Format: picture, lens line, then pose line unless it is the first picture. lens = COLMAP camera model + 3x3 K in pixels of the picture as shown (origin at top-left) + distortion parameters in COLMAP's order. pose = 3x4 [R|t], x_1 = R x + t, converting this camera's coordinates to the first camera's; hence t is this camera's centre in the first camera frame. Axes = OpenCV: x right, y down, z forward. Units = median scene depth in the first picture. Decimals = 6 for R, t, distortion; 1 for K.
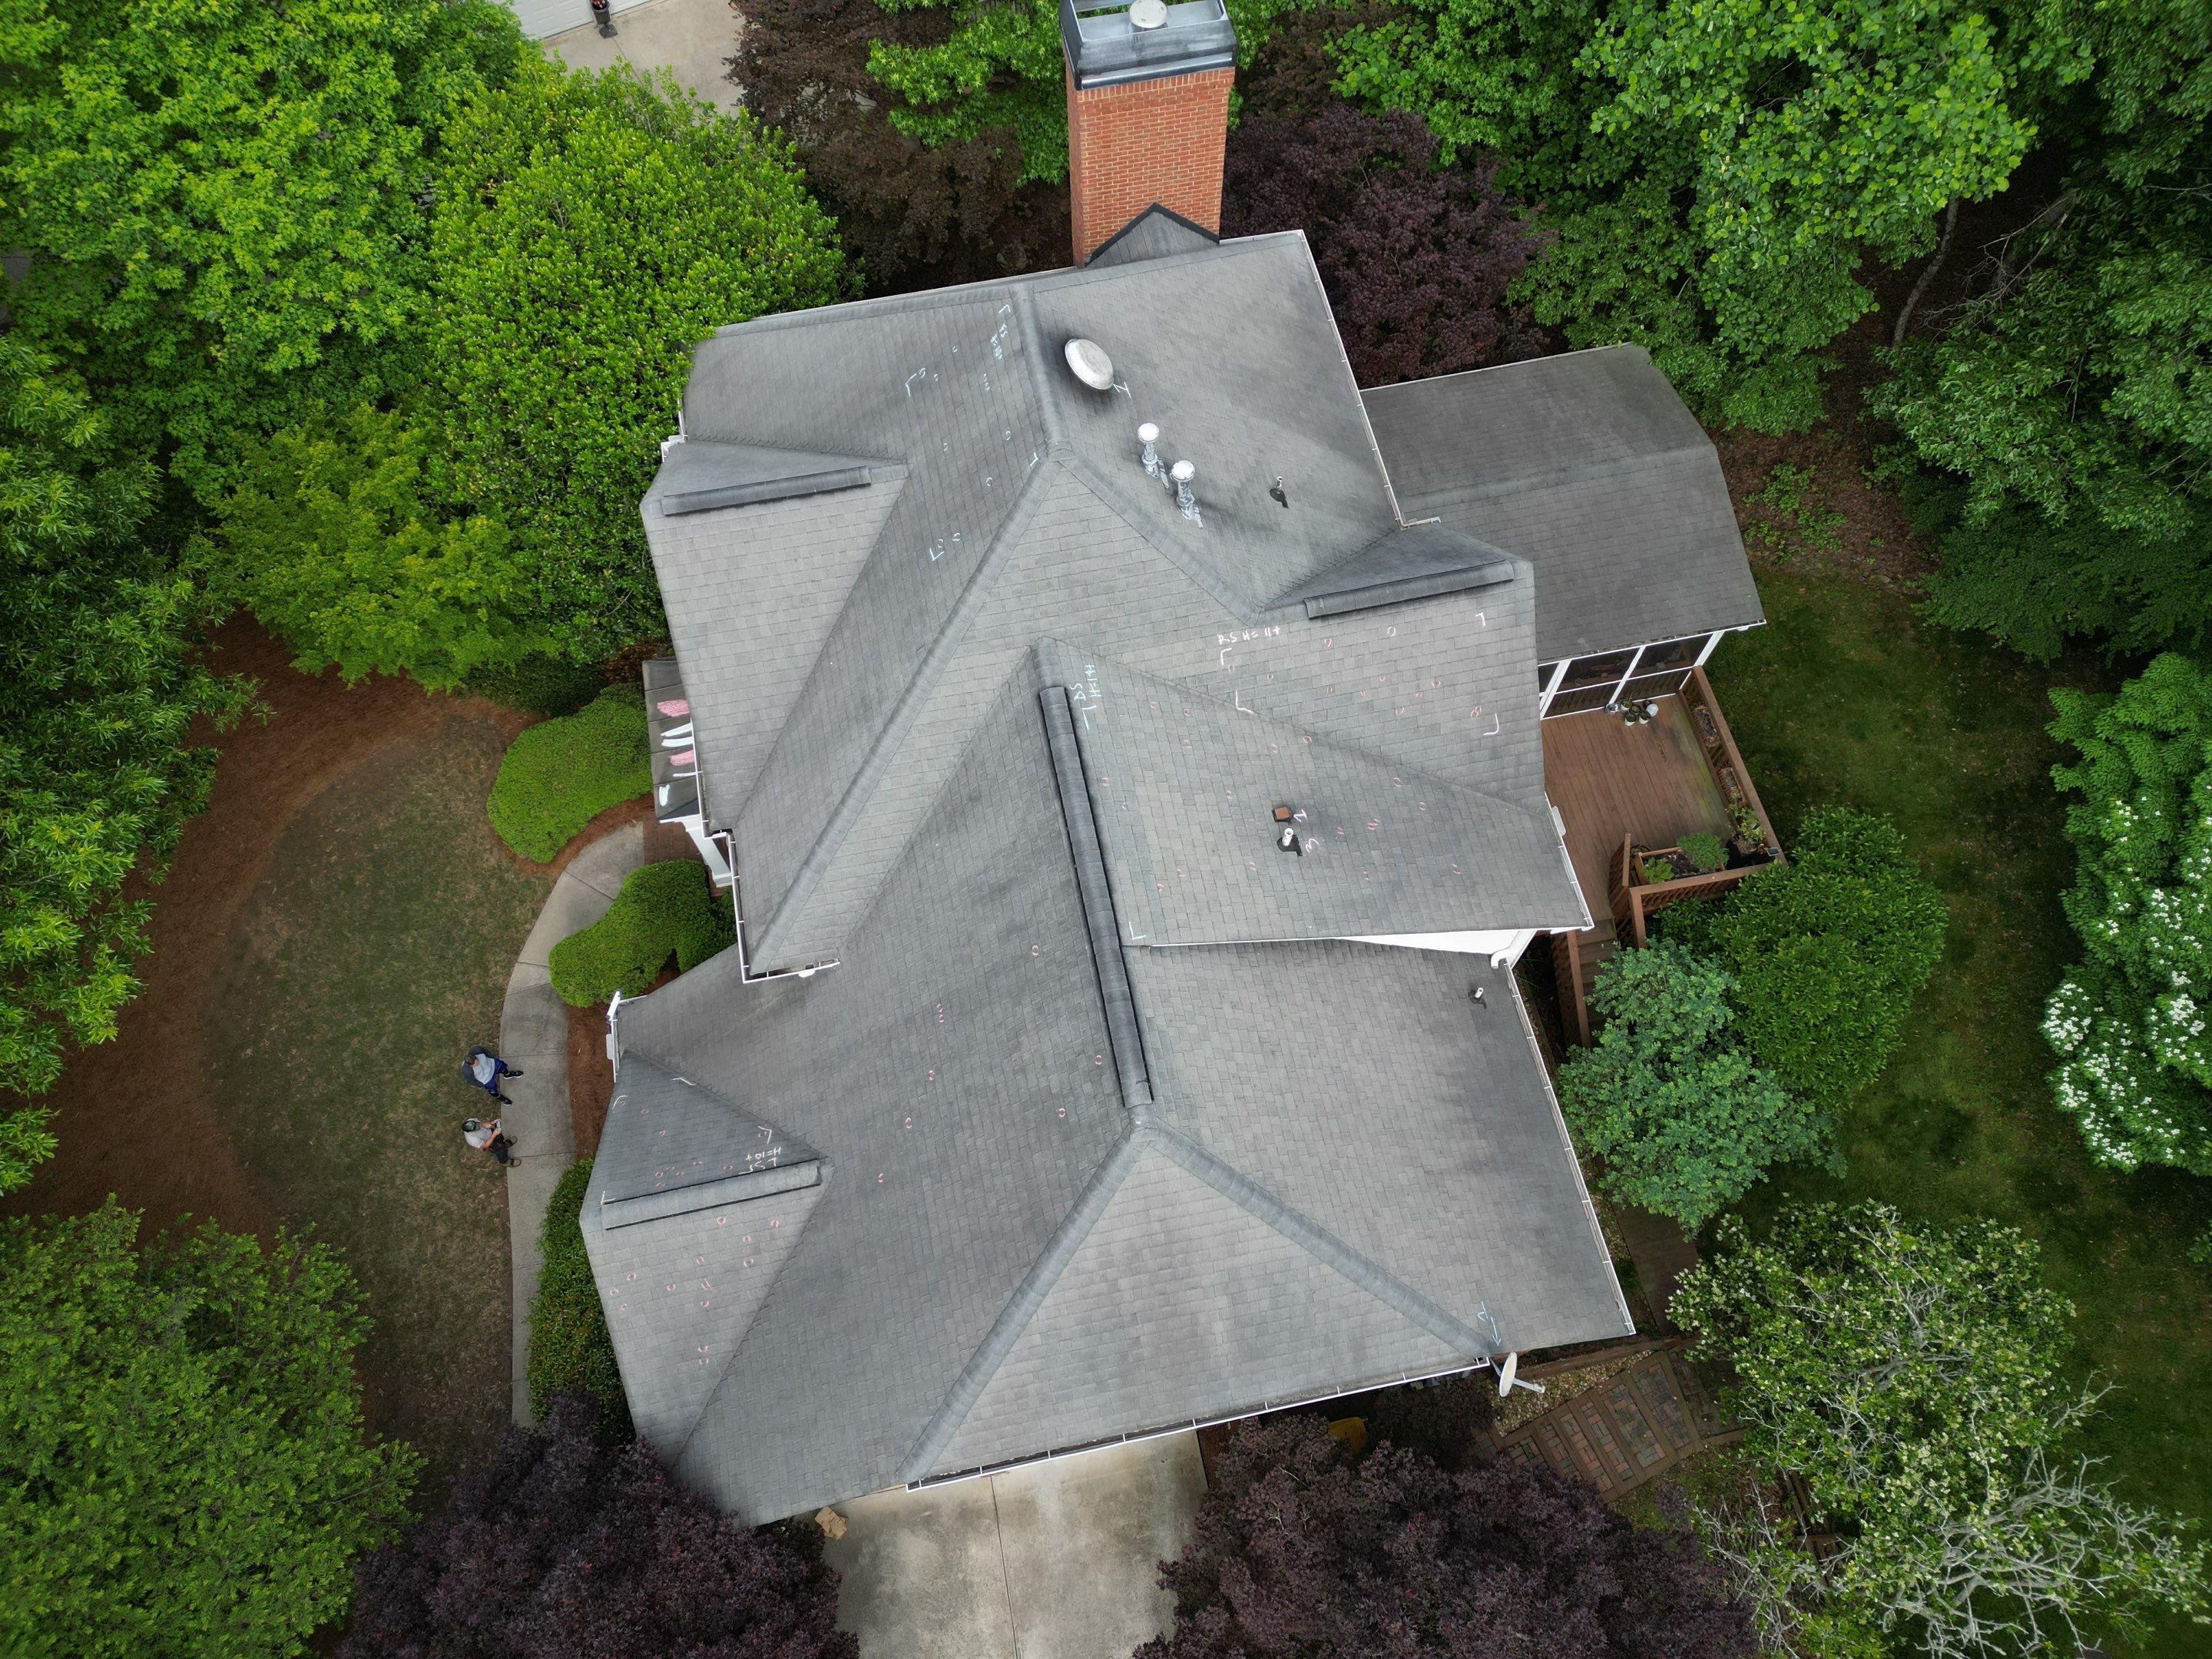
lens RADIAL K [[1546.3, 0, 1109.0], [0, 1546.3, 820.6], [0, 0, 1]] dist [0.080535, -0.078851]
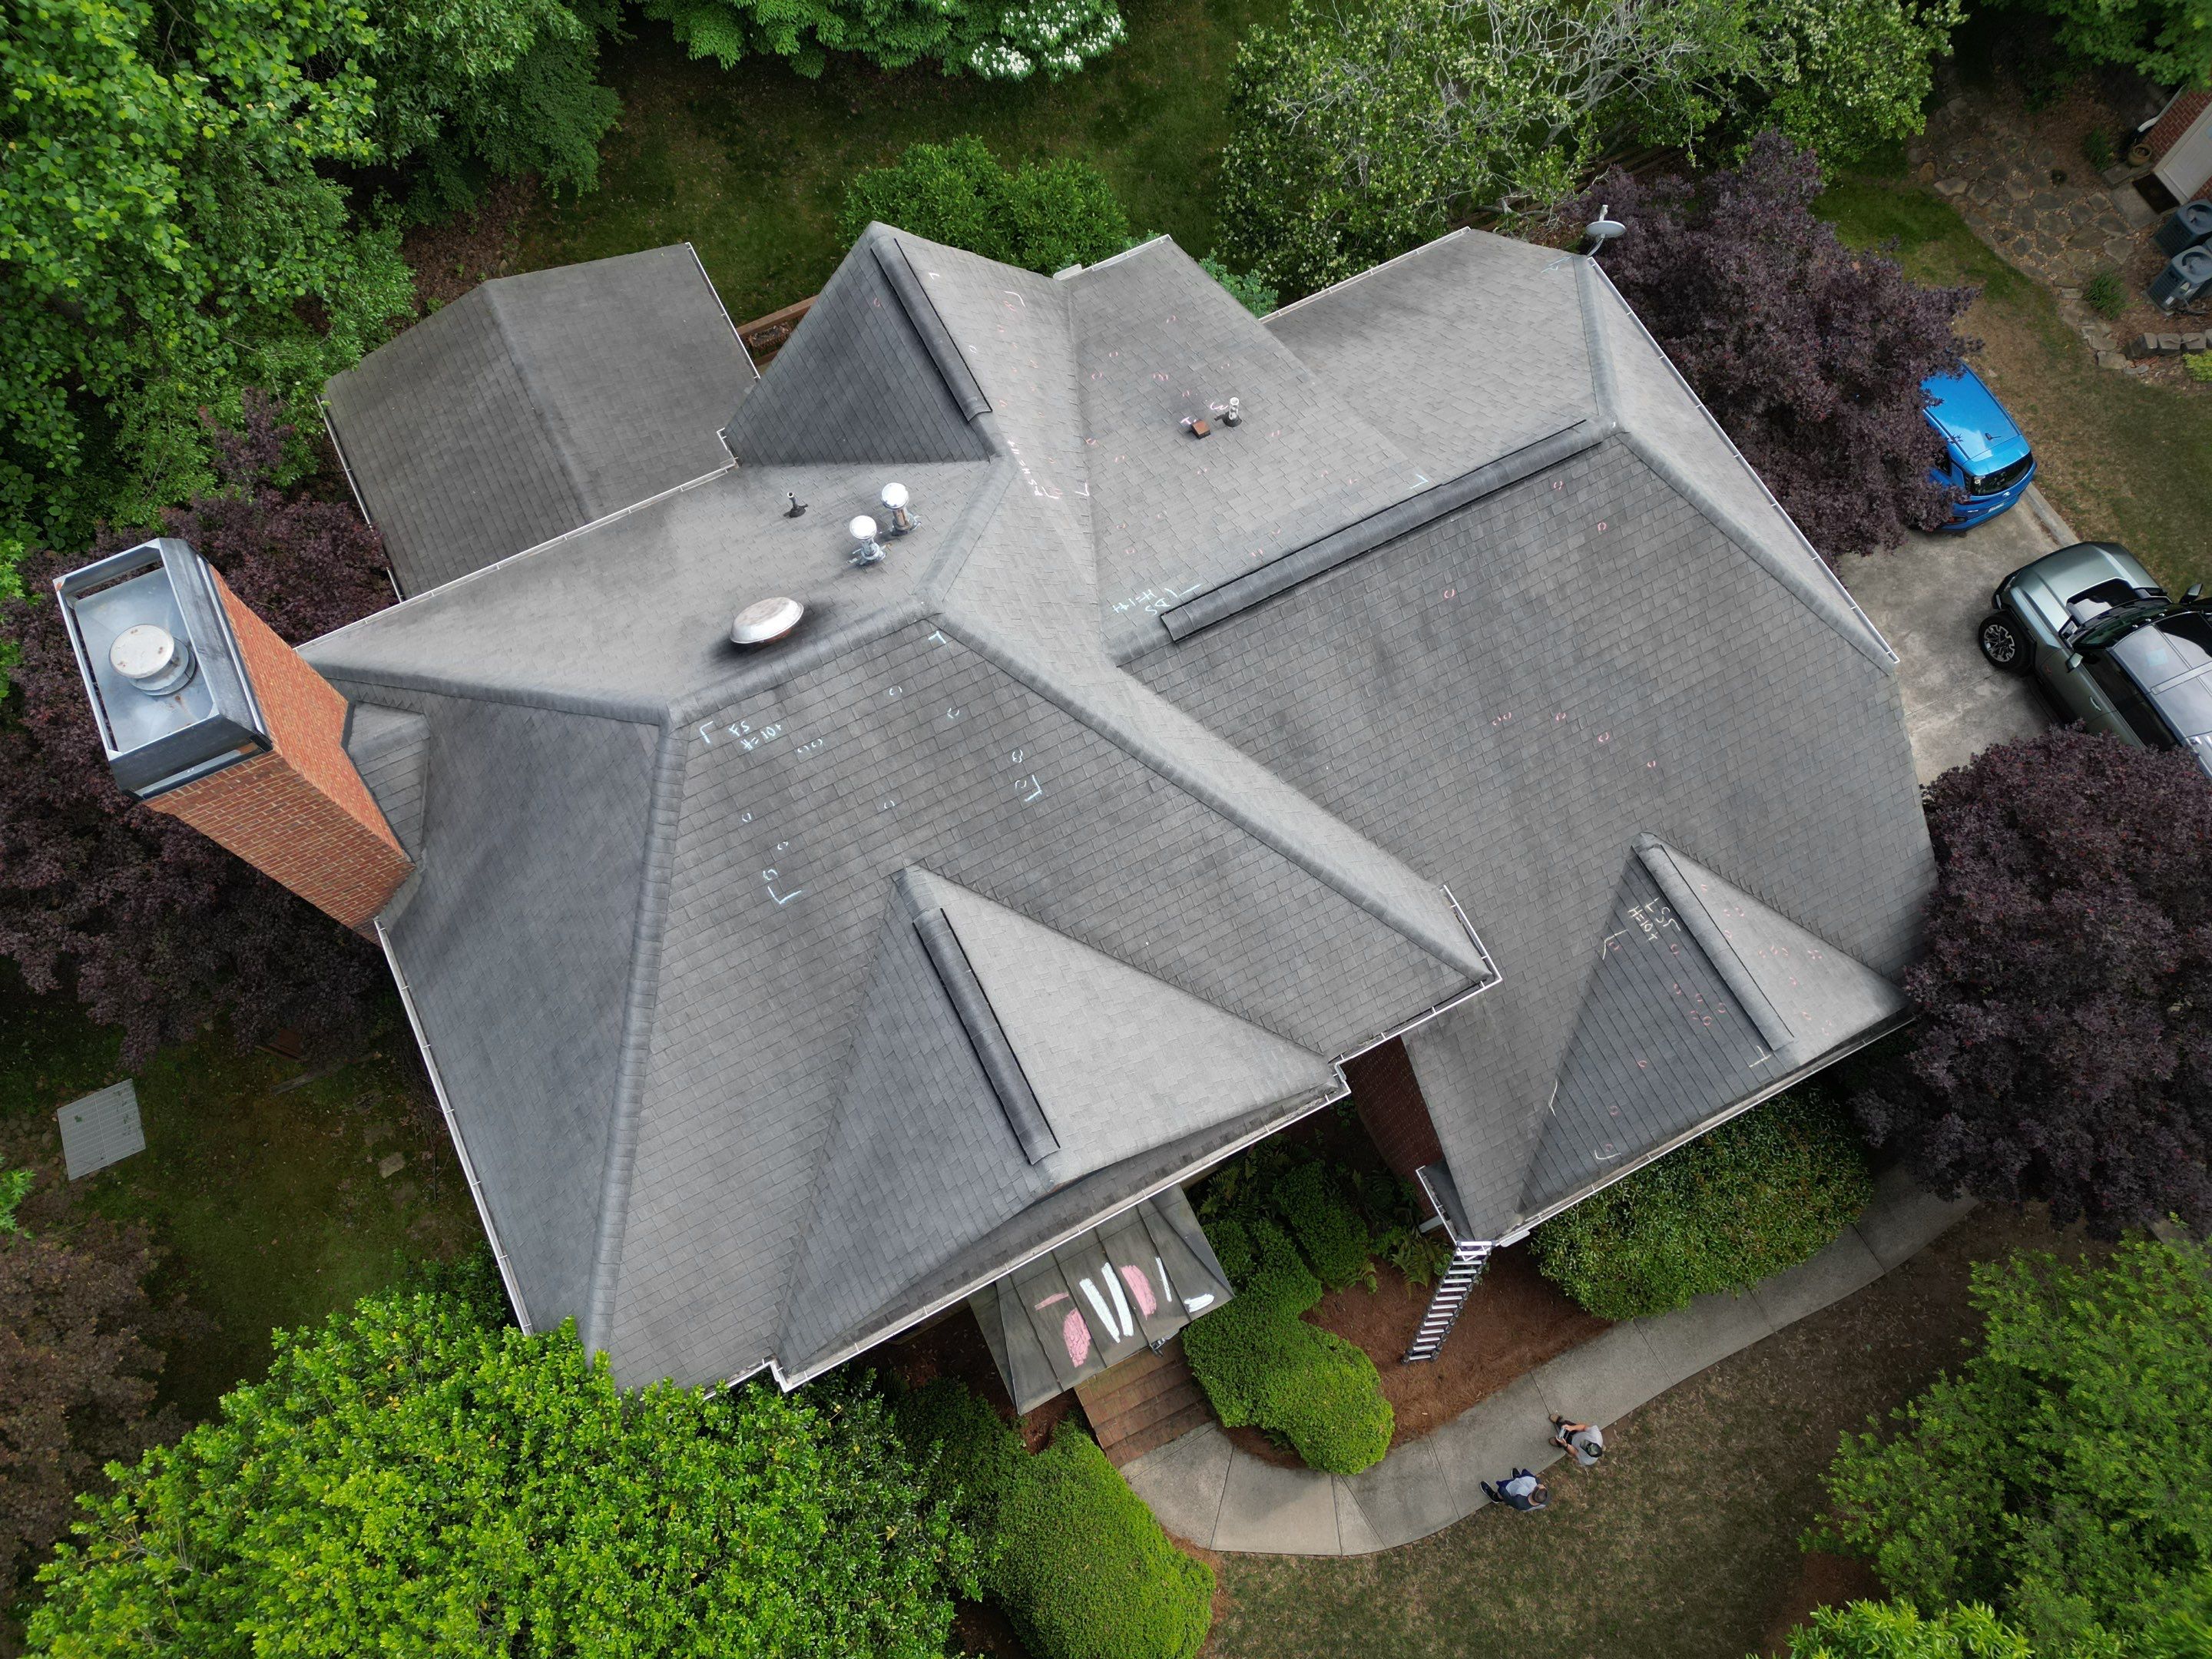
lens RADIAL K [[1546.3, 0, 1109.0], [0, 1546.3, 820.6], [0, 0, 1]] dist [0.080535, -0.078851]
pose [[-0.267751, -0.898646, 0.347483, -0.394148], [0.874627, -0.075419, 0.478894, -0.496076], [-0.404149, 0.432143, 0.806174, 0.337499]]
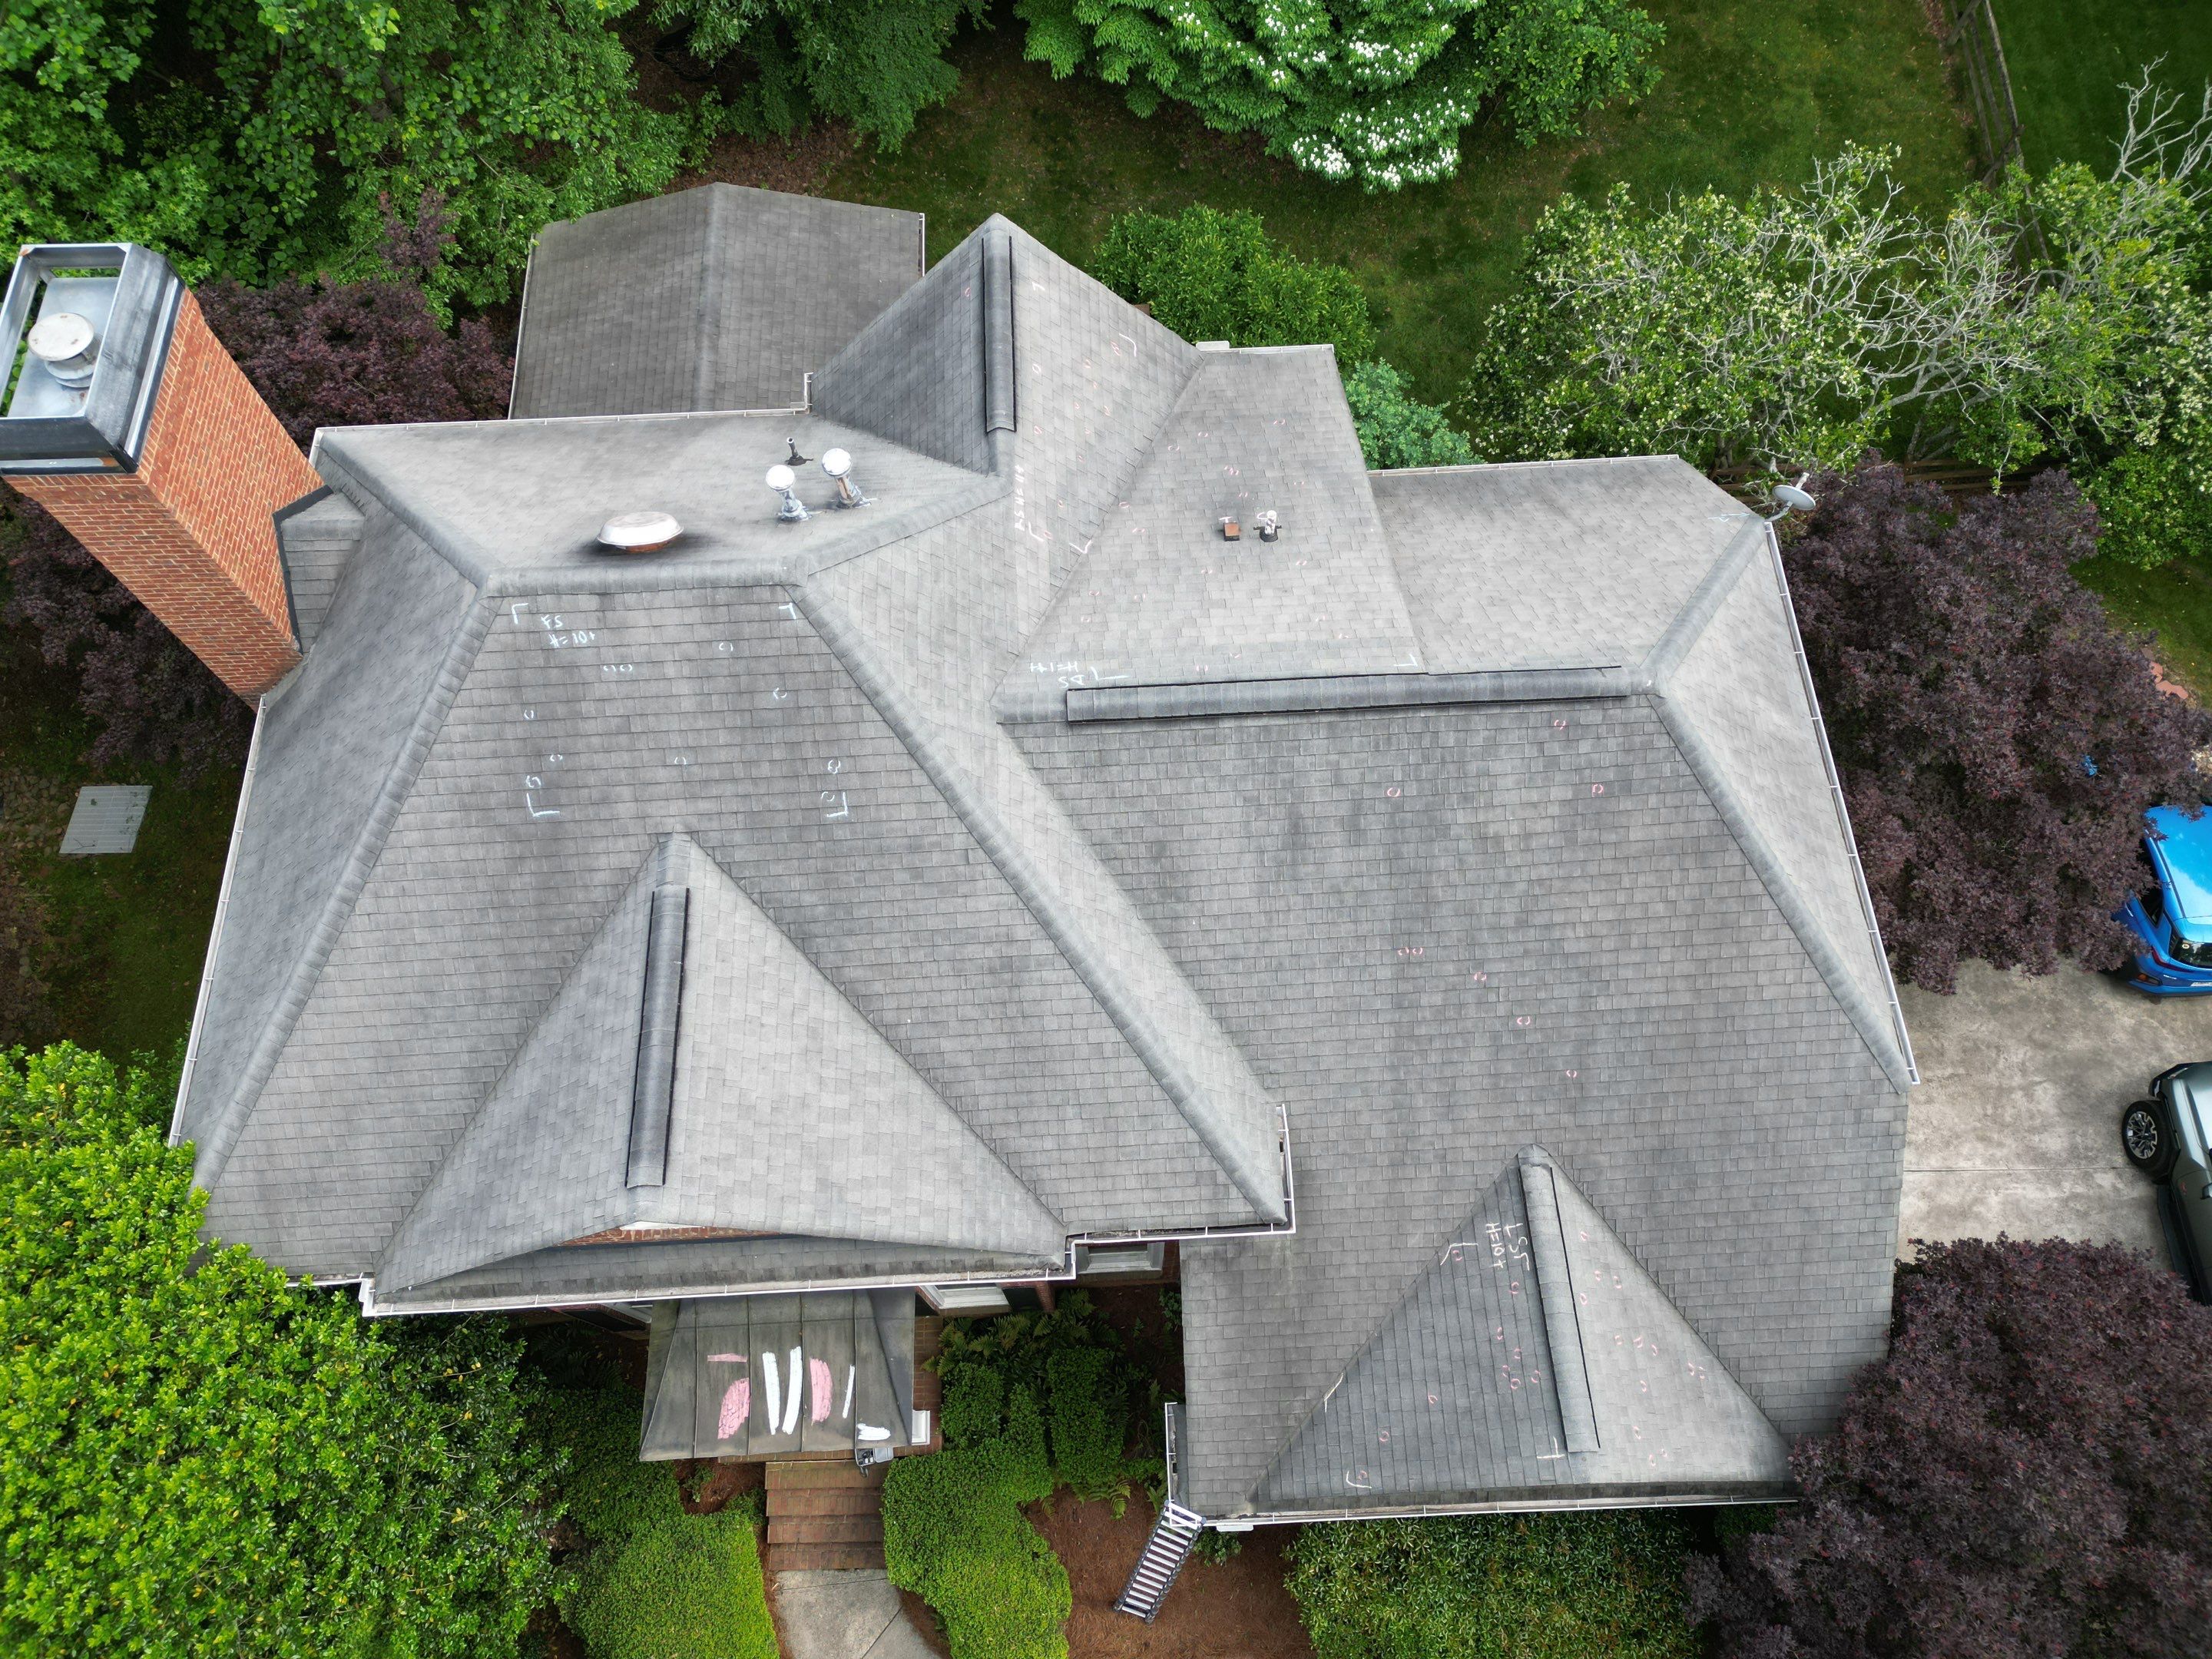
lens RADIAL K [[1546.3, 0, 1109.0], [0, 1546.3, 820.6], [0, 0, 1]] dist [0.080535, -0.078851]
pose [[0.156855, -0.894280, 0.419117, -0.381609], [0.896850, 0.306692, 0.318748, -0.274829], [-0.413590, 0.325888, 0.850141, 0.324507]]
